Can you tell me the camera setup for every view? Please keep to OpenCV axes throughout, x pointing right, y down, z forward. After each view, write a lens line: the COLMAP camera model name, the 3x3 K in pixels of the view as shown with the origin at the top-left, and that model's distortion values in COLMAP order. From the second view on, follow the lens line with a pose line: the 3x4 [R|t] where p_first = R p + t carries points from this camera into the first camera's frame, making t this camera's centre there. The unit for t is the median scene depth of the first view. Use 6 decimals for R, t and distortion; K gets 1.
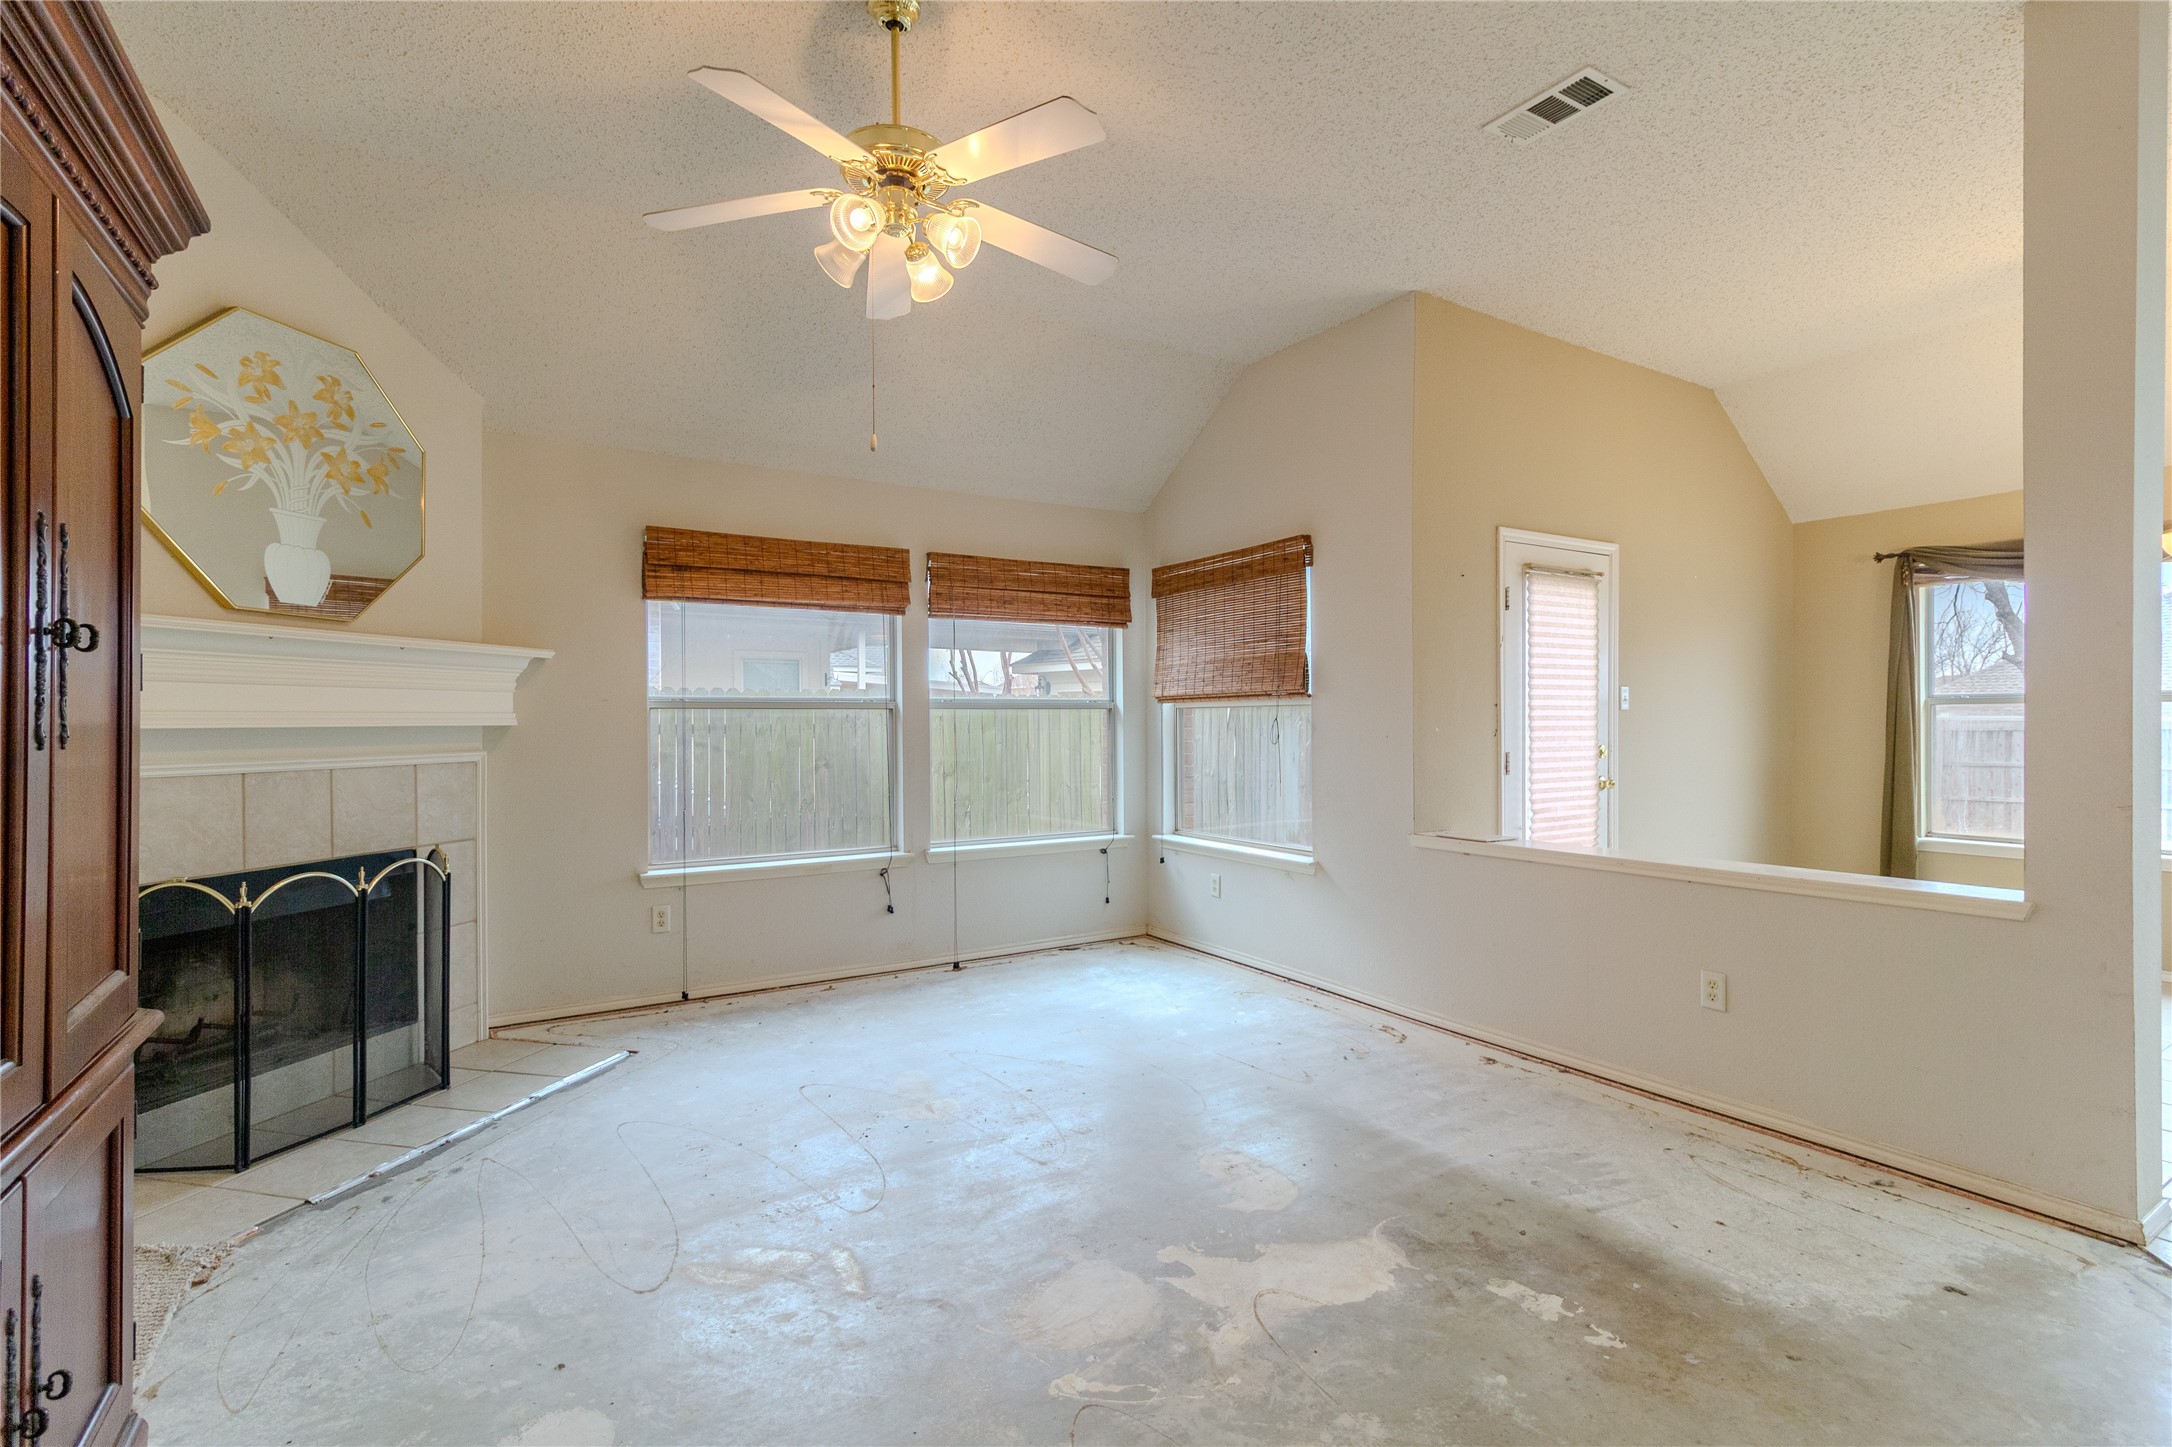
lens RADIAL K [[1008.0, 0, 1086.0], [0, 1008.0, 723.5], [0, 0, 1]] dist [0.011295, 0.000033]
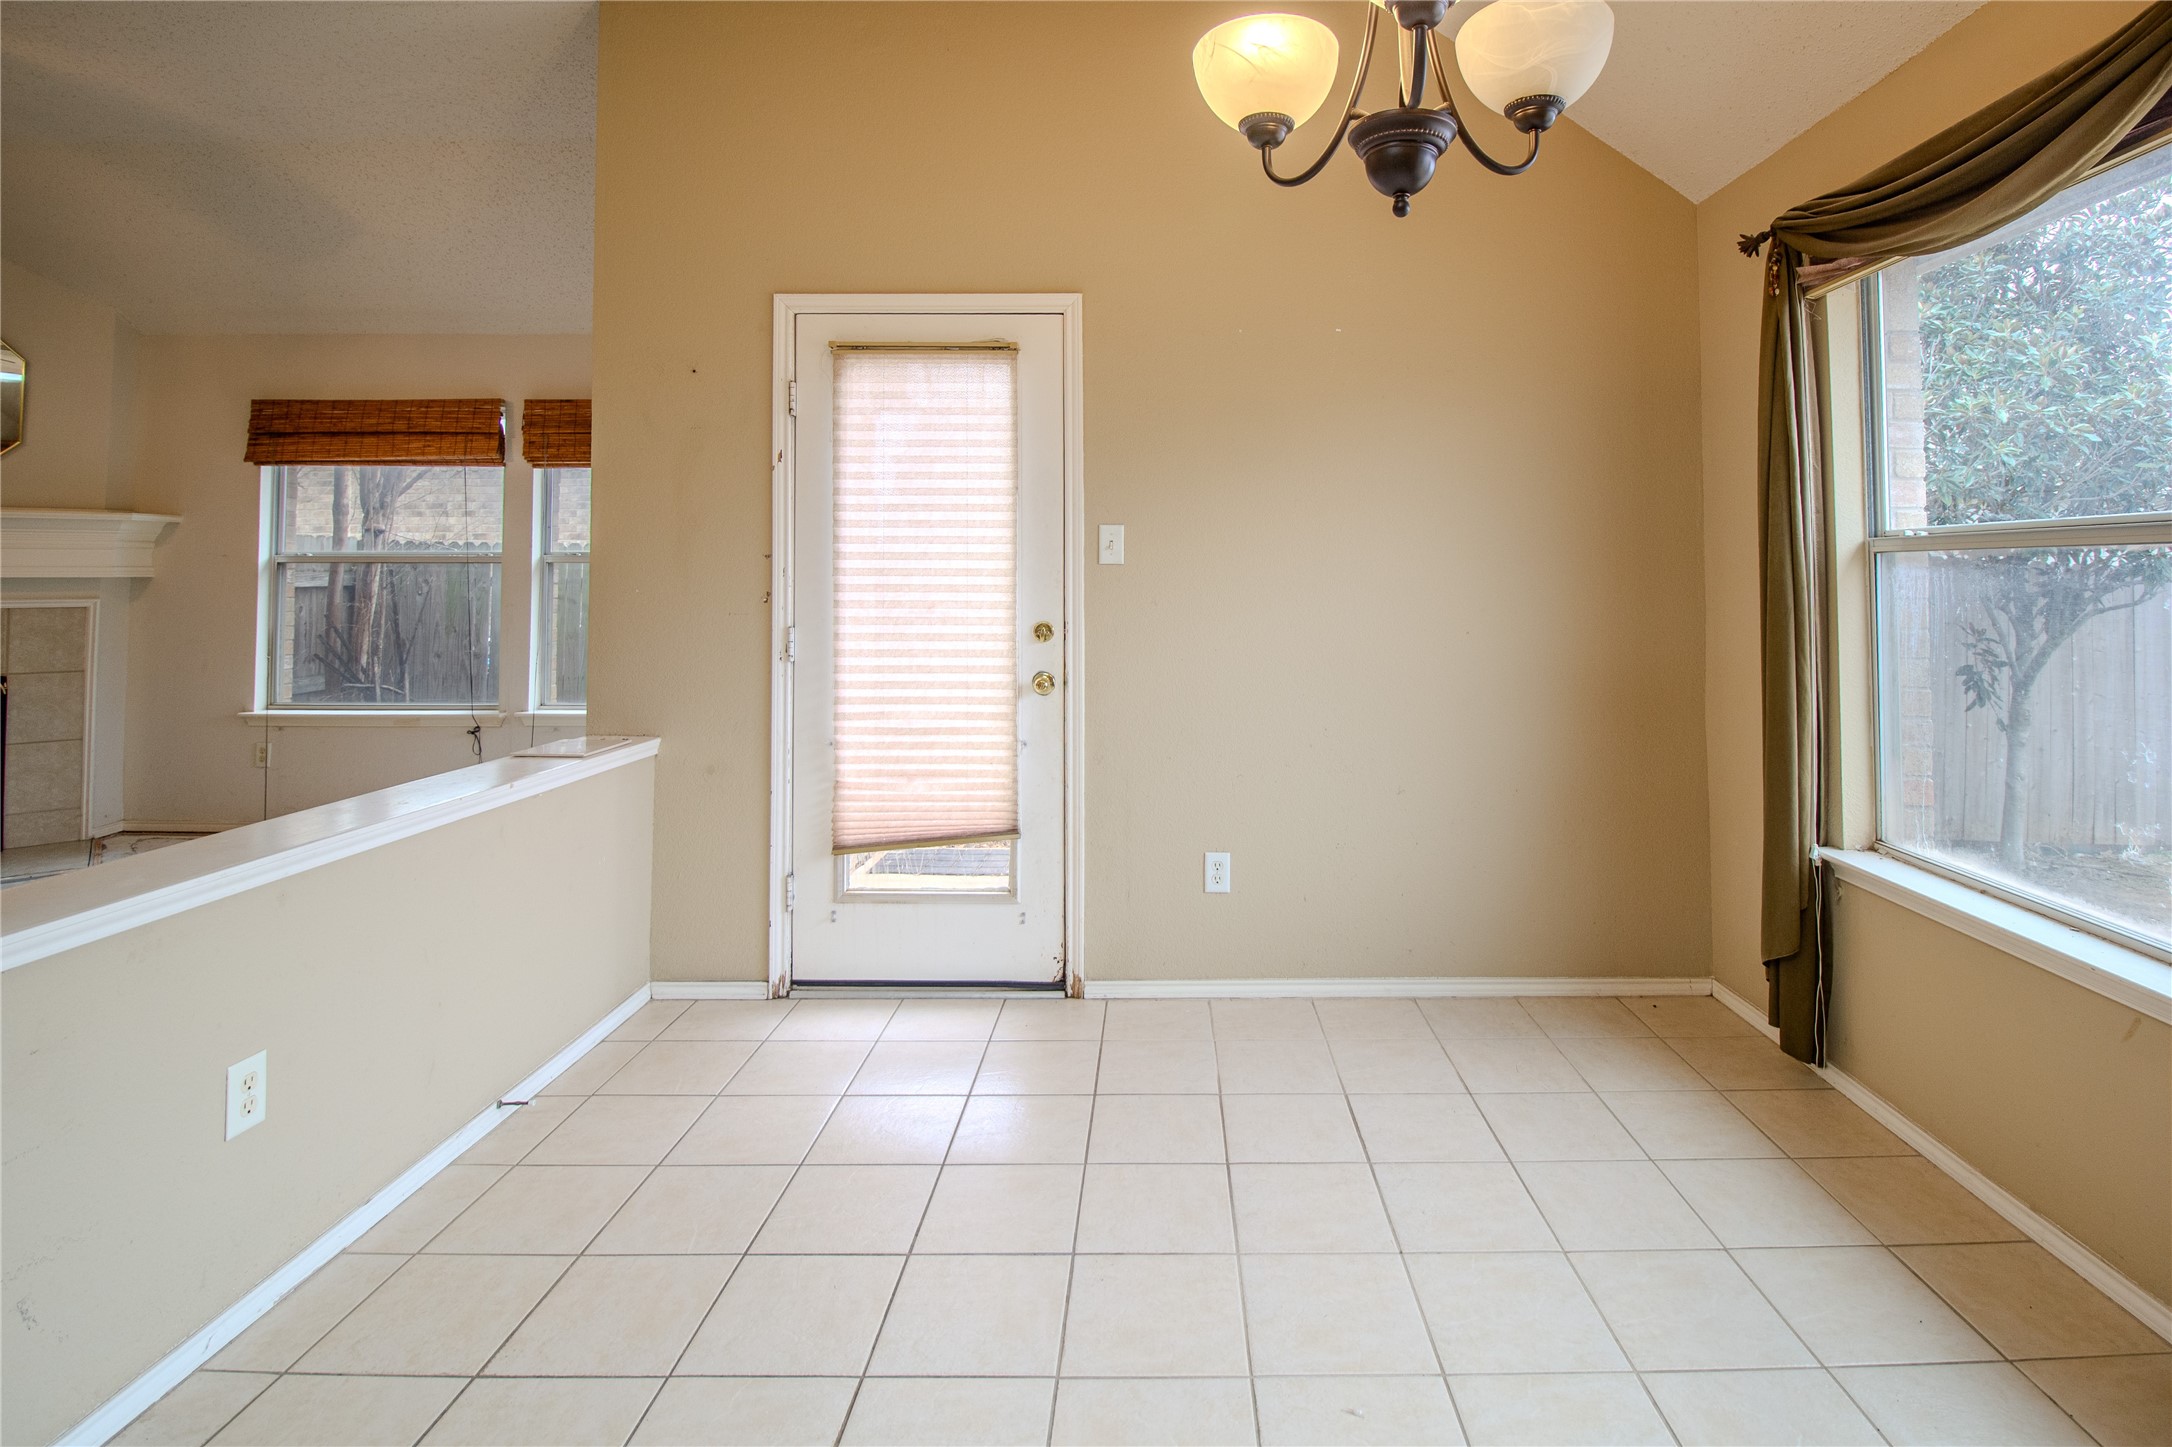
lens RADIAL K [[1013.3, 0, 1085.2], [0, 1013.3, 502.0], [0, 0, 1]] dist [-0.000004, -0.000069]
pose [[0.856135, -0.034581, -0.515594, 0.887985], [-0.002828, 0.997430, -0.071593, -0.004175], [0.516745, 0.062752, 0.853837, 0.499023]]
